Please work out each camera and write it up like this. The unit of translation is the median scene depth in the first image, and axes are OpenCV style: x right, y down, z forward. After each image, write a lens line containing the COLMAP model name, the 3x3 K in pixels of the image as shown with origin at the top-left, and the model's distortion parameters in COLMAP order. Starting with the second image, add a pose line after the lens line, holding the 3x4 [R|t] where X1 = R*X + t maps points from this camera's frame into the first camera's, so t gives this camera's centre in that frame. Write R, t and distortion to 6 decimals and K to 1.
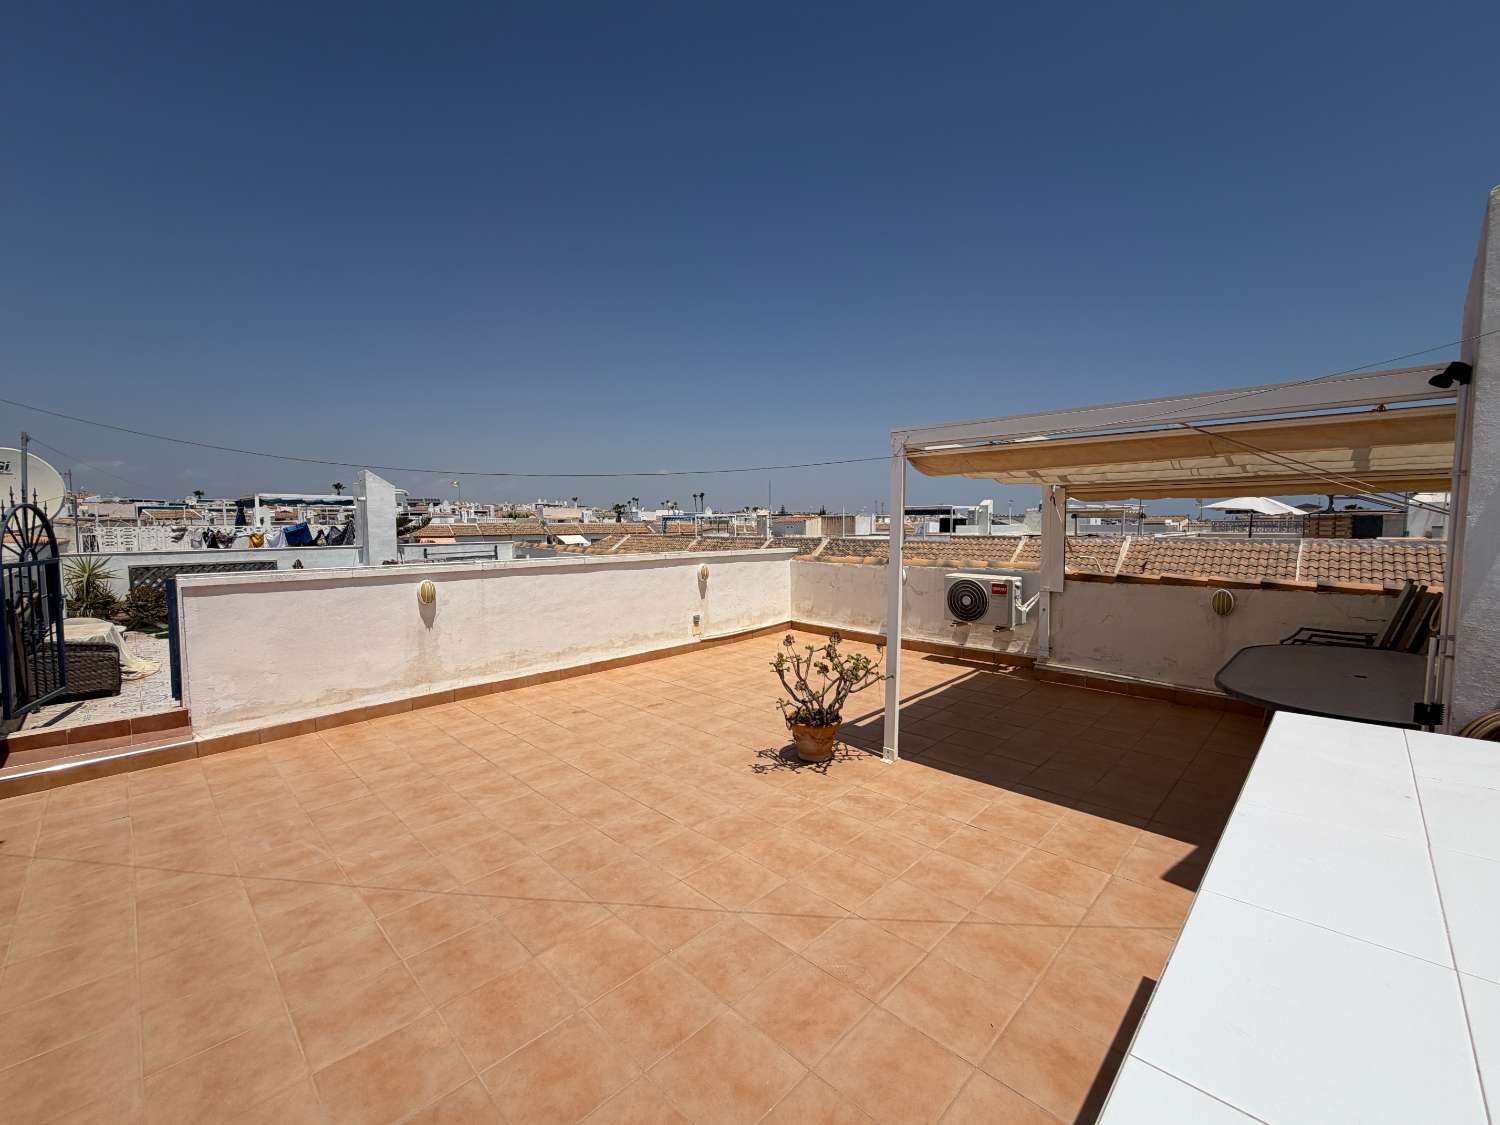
lens RADIAL K [[617.7, 0, 749.6], [0, 617.7, 571.5], [0, 0, 1]] dist [0.000598, 0.000108]
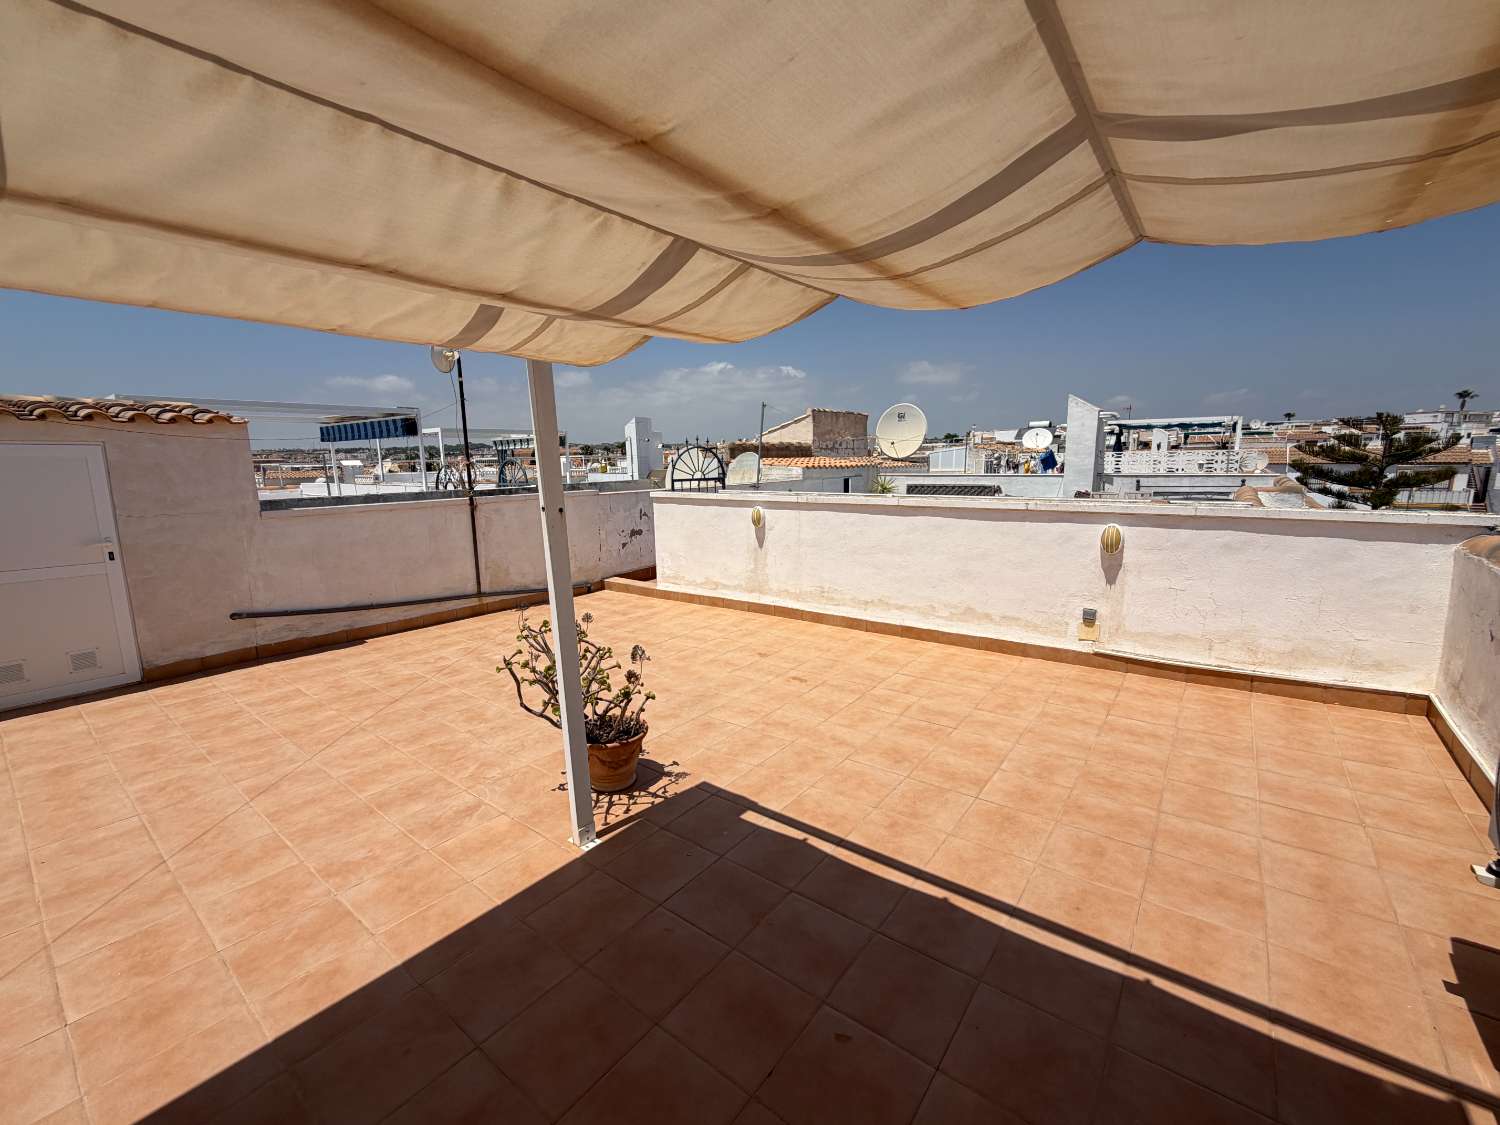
lens RADIAL K [[617.7, 0, 749.6], [0, 617.7, 571.5], [0, 0, 1]] dist [0.000598, 0.000108]
pose [[0.122122, 0.183047, -0.975490, 0.759818], [-0.061868, 0.982339, 0.176587, -0.083880], [0.990585, 0.038786, 0.131289, 0.998947]]
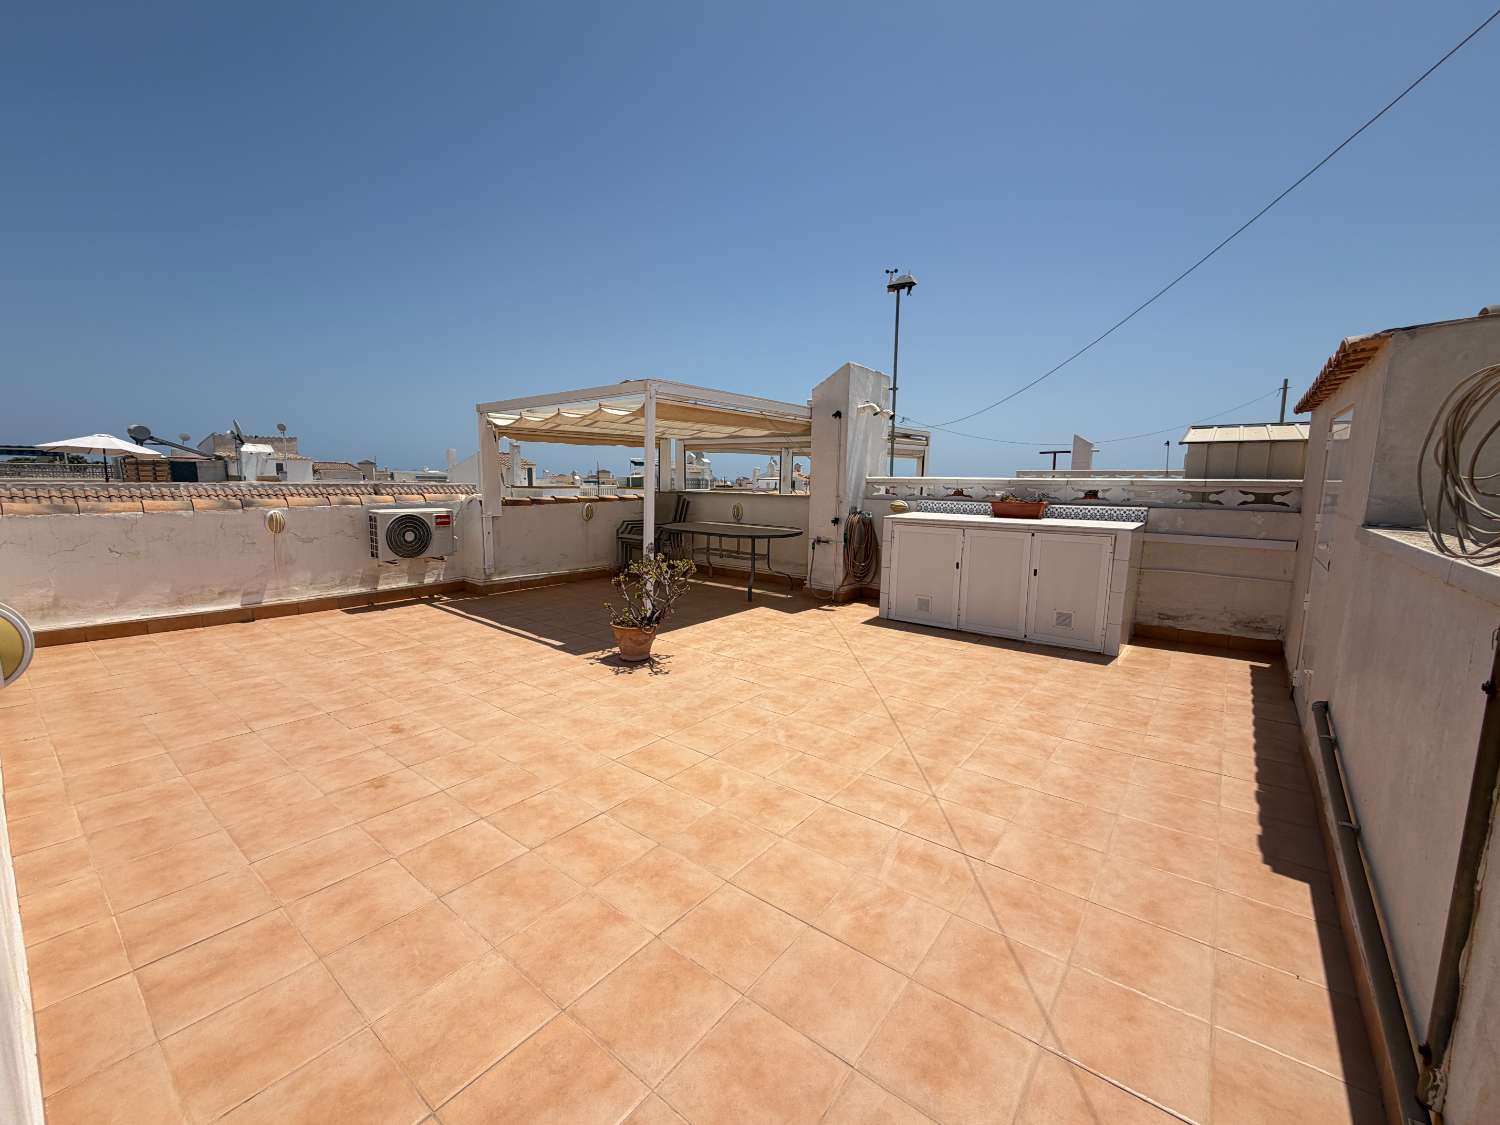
lens RADIAL K [[617.7, 0, 749.6], [0, 617.7, 571.5], [0, 0, 1]] dist [0.000598, 0.000108]
pose [[-0.118490, -0.145735, 0.982202, -0.958607], [0.066732, 0.985766, 0.154314, -0.016840], [-0.990710, 0.083829, -0.107079, 0.852462]]
